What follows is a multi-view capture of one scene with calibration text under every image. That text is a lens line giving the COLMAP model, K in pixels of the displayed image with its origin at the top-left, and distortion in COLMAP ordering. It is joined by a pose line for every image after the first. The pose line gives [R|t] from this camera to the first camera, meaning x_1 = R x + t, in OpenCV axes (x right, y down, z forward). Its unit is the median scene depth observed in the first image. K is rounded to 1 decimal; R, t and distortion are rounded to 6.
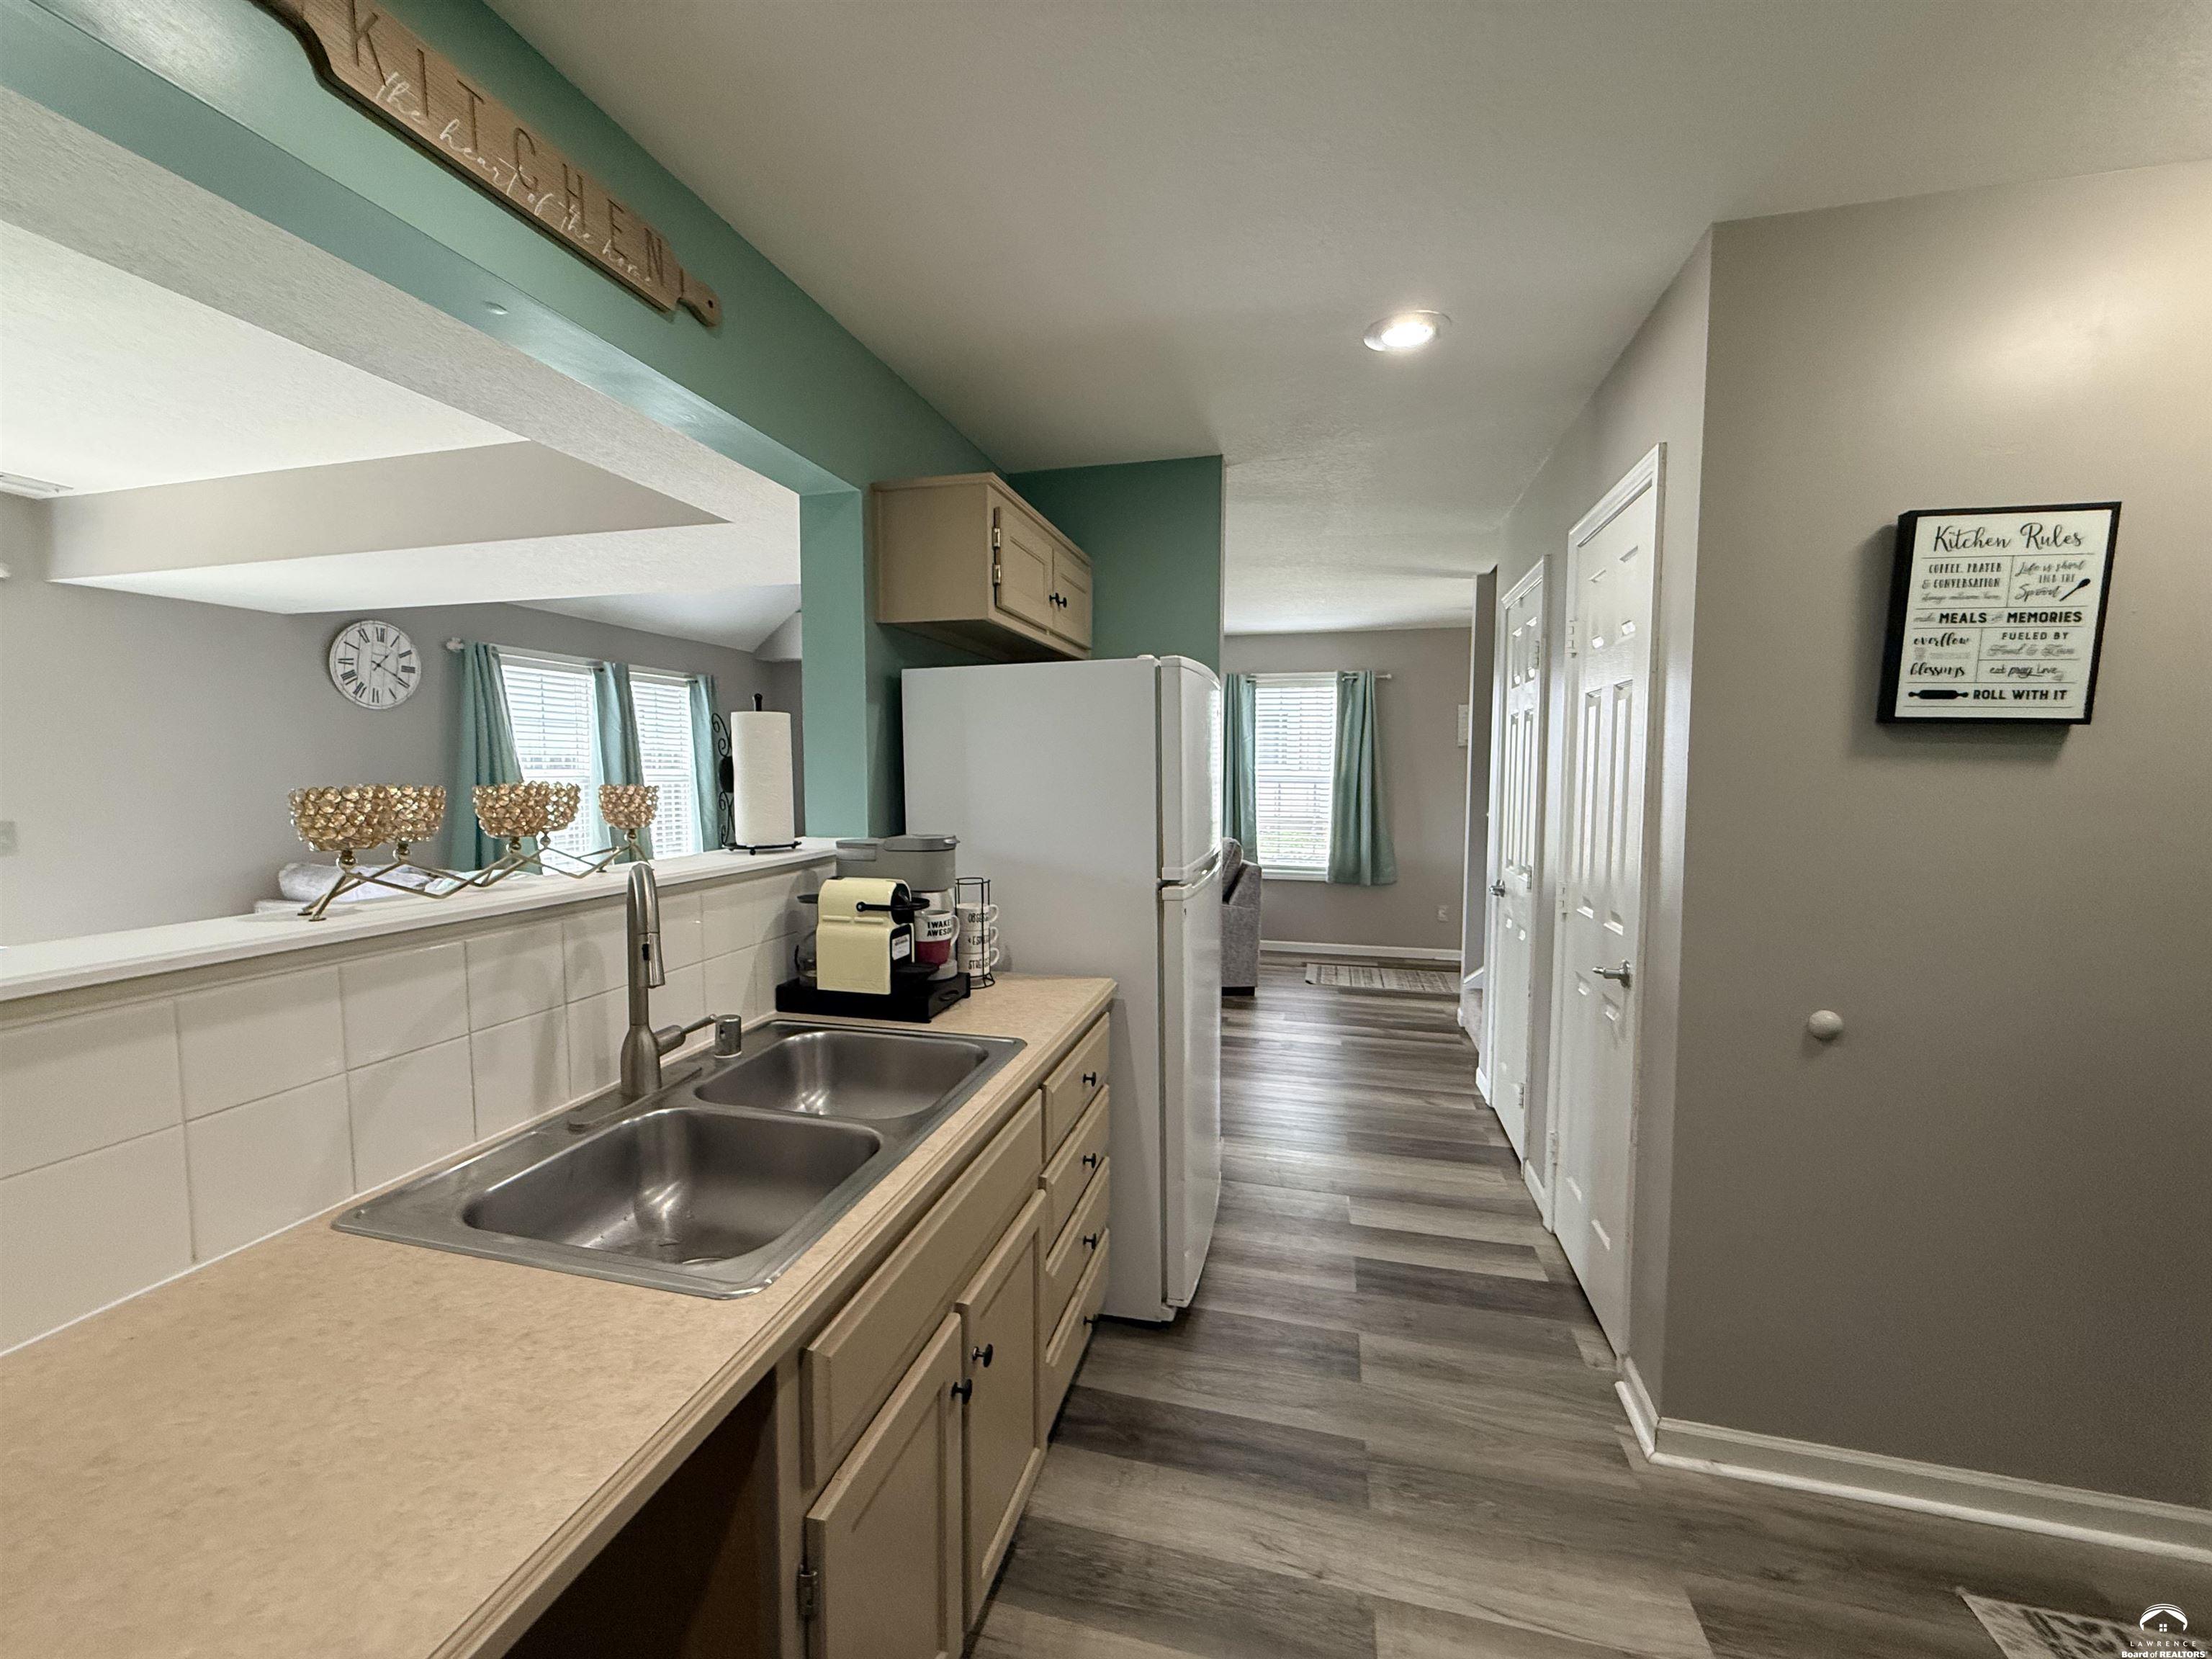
lens RADIAL K [[875.1, 0, 1096.7], [0, 875.1, 817.0], [0, 0, 1]] dist [-0.004062, 0.000724]
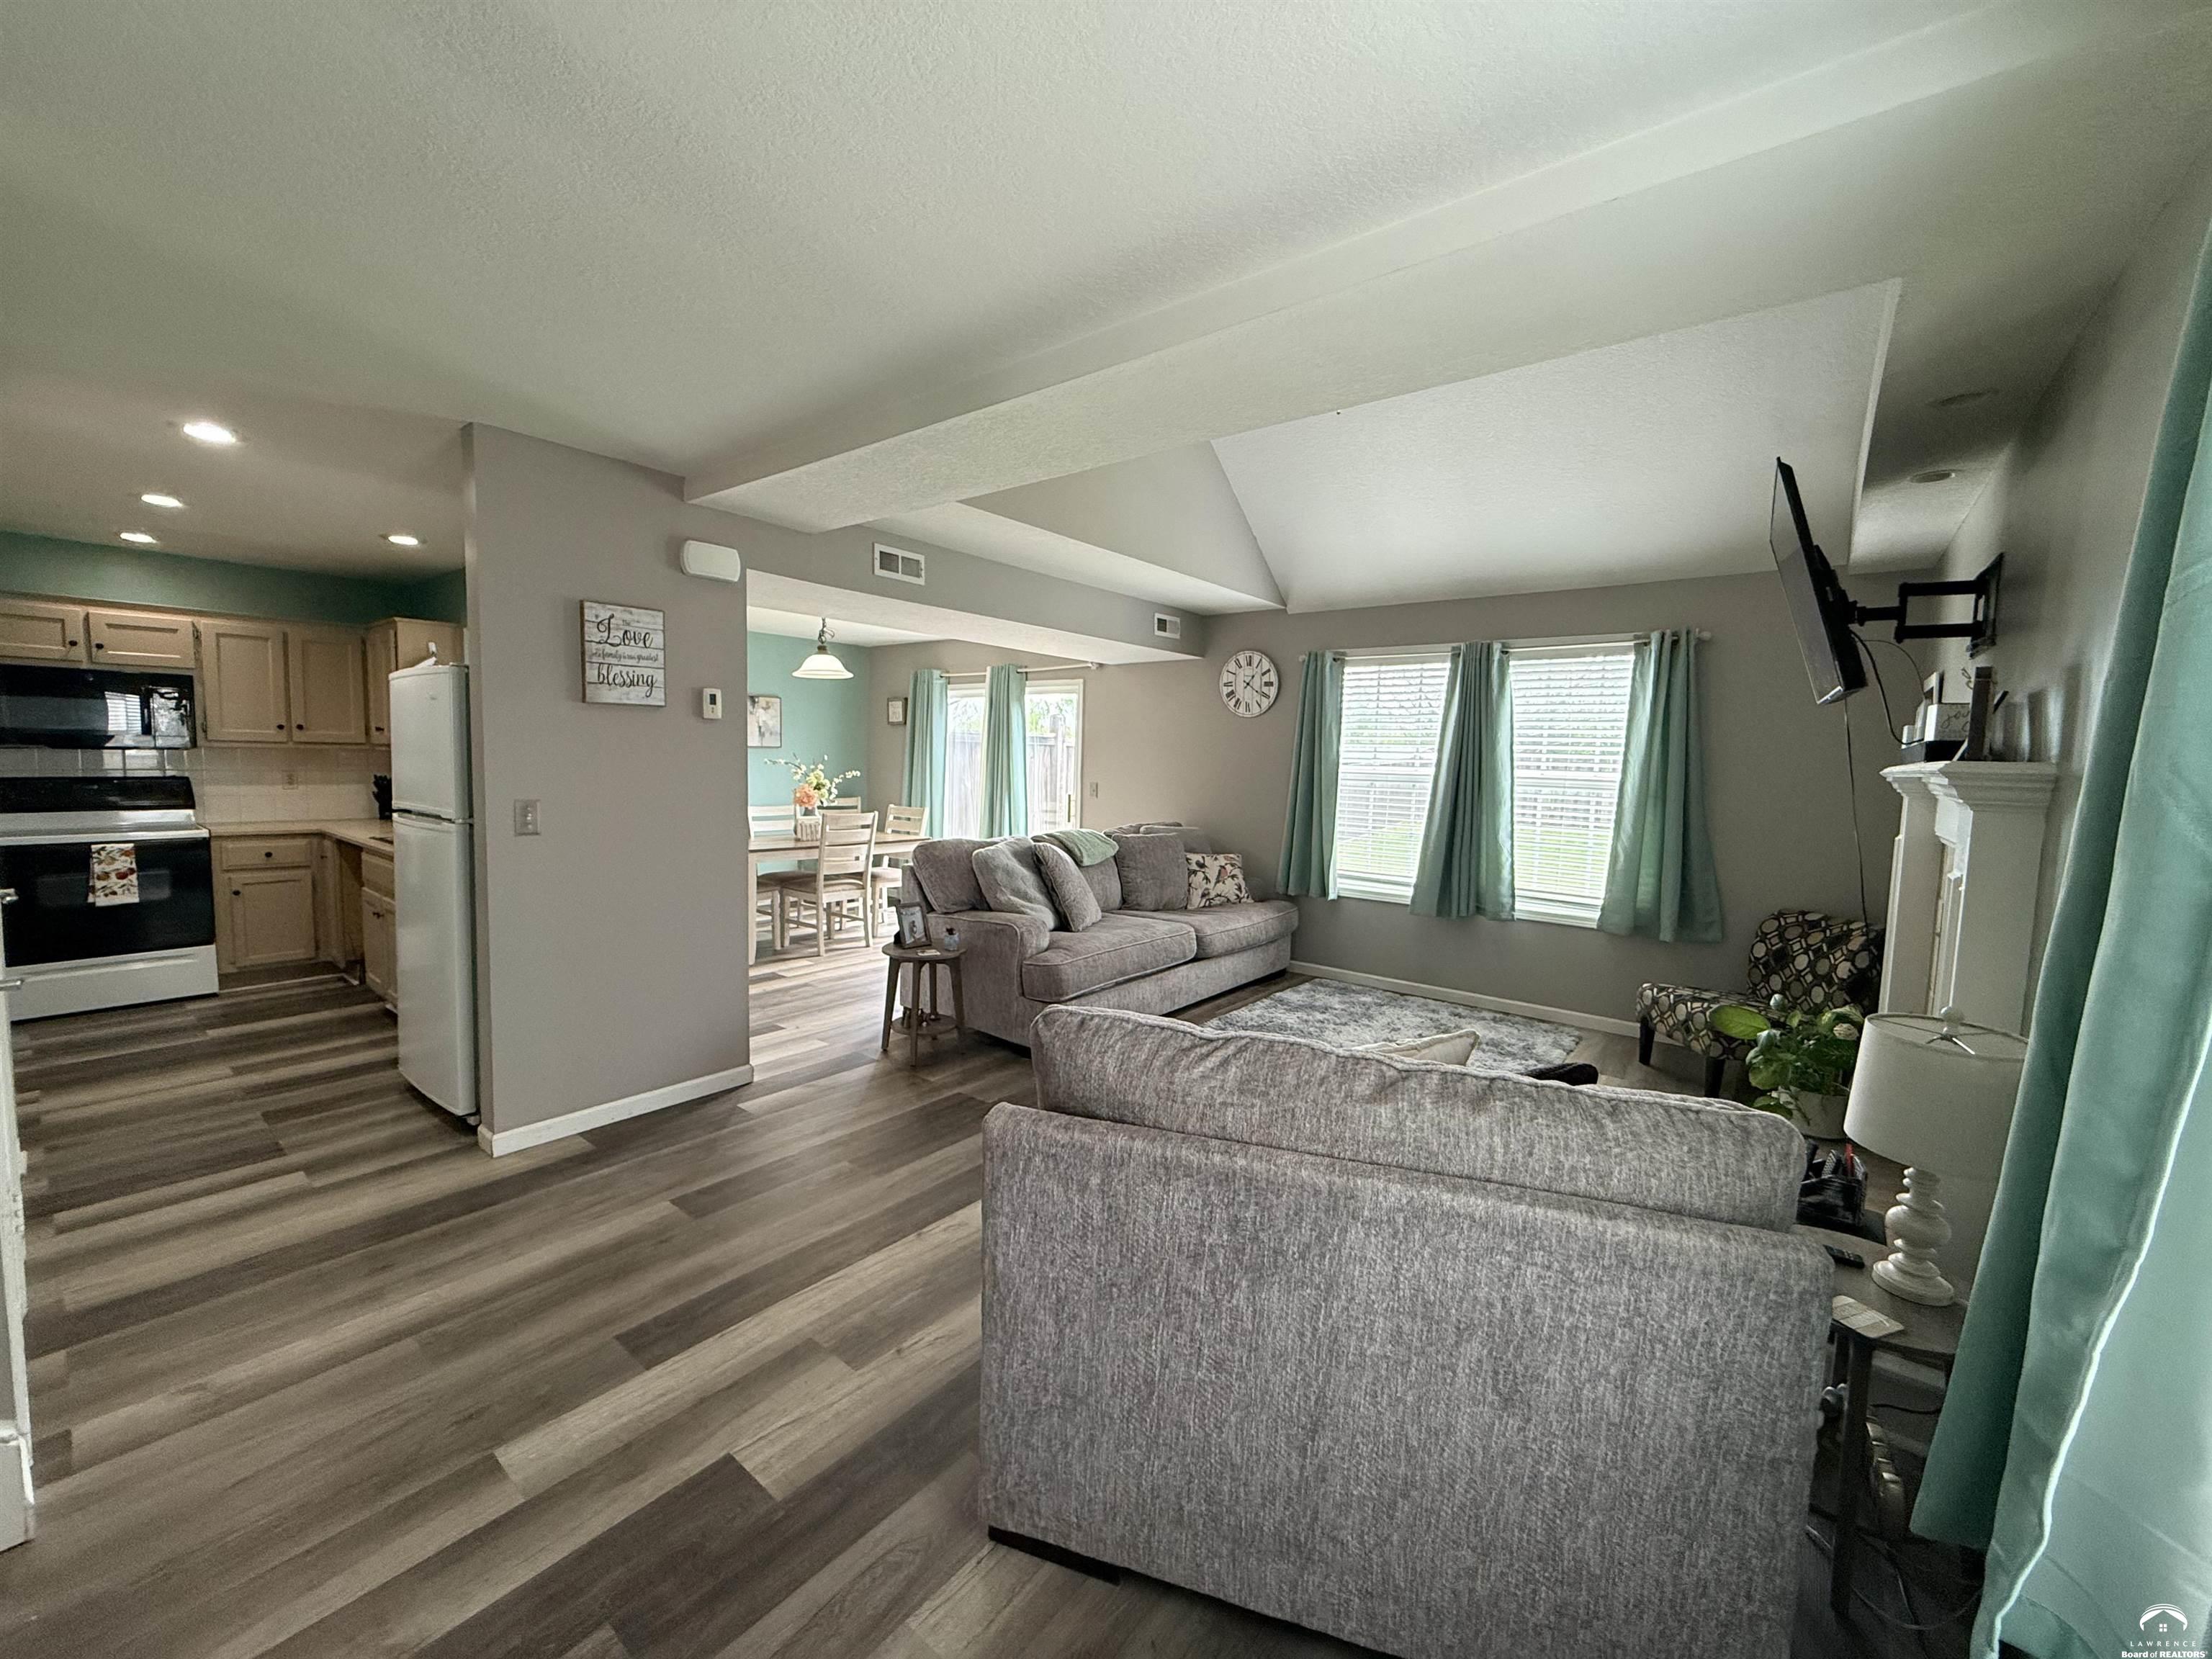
lens RADIAL K [[875.1, 0, 1095.8], [0, 875.1, 826.7], [0, 0, 1]] dist [-0.004062, 0.000724]
pose [[-0.411279, 0.065177, -0.909176, 0.509729], [-0.075841, 0.991535, 0.105389, -0.083398], [0.908349, 0.112297, -0.402854, 1.386247]]
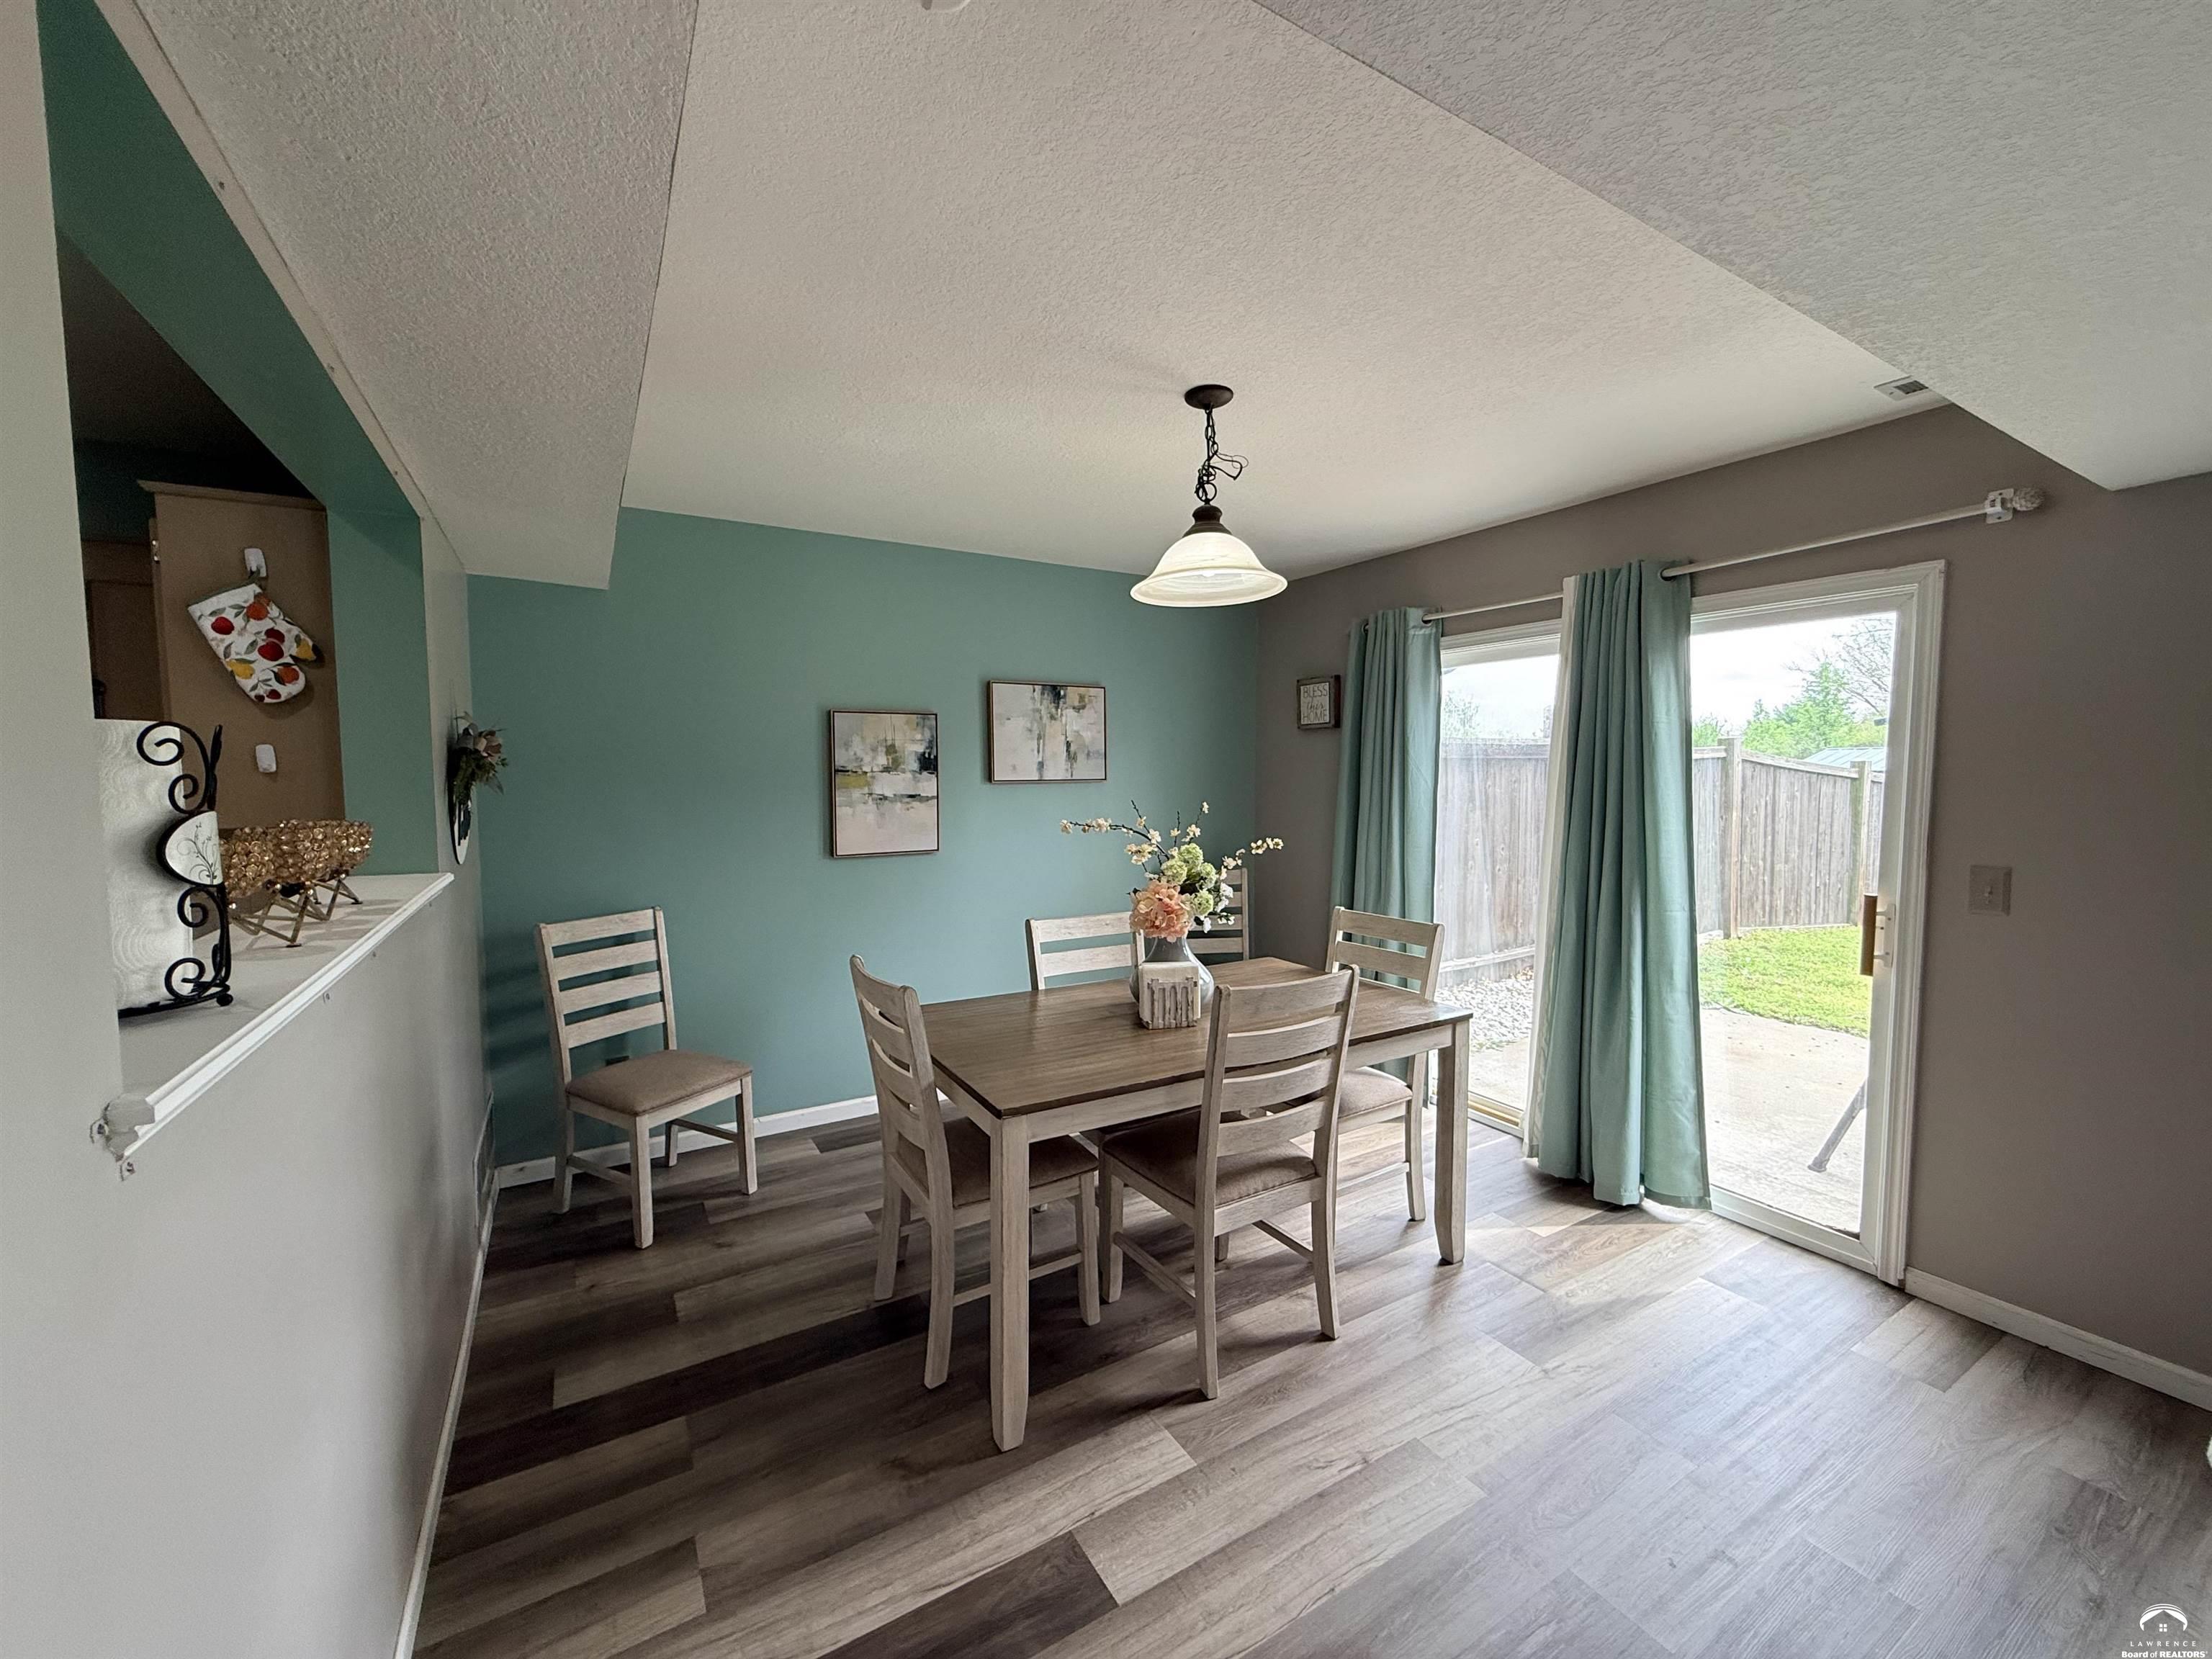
lens RADIAL K [[875.1, 0, 1099.7], [0, 875.1, 833.4], [0, 0, 1]] dist [-0.004062, 0.000724]
pose [[-0.705017, 0.055349, -0.707027, -0.183273], [-0.034482, 0.993095, 0.112128, -0.056128], [0.708351, 0.103431, -0.698241, 0.726939]]
